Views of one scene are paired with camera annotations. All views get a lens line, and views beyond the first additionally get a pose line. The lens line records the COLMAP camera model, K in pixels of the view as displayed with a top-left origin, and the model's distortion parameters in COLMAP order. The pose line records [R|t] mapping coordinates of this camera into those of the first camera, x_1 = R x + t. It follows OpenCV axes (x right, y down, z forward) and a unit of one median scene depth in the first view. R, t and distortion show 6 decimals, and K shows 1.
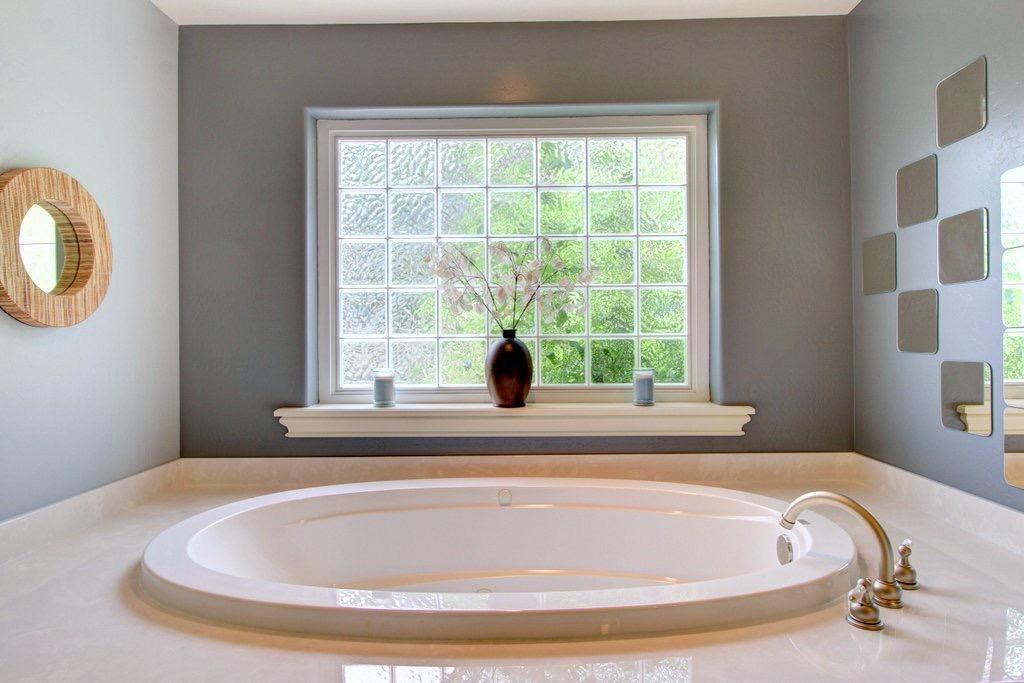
lens RADIAL K [[623.4, 0, 512.0], [0, 623.4, 341.5], [0, 0, 1]] dist [0.003901, 0.000335]
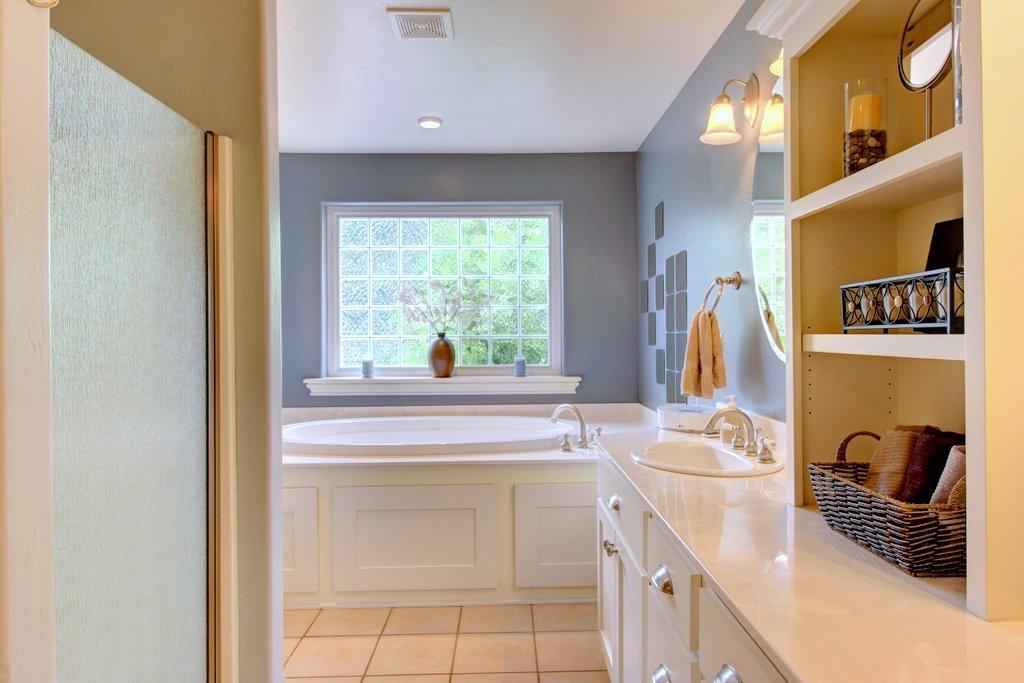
lens RADIAL K [[635.0, 0, 512.0], [0, 635.0, 341.5], [0, 0, 1]] dist [-0.001119, -0.000033]
pose [[0.999187, 0.000218, 0.040319, 0.115503], [-0.000202, 1.000000, -0.000402, 0.005937], [-0.040319, 0.000393, 0.999187, -0.726782]]
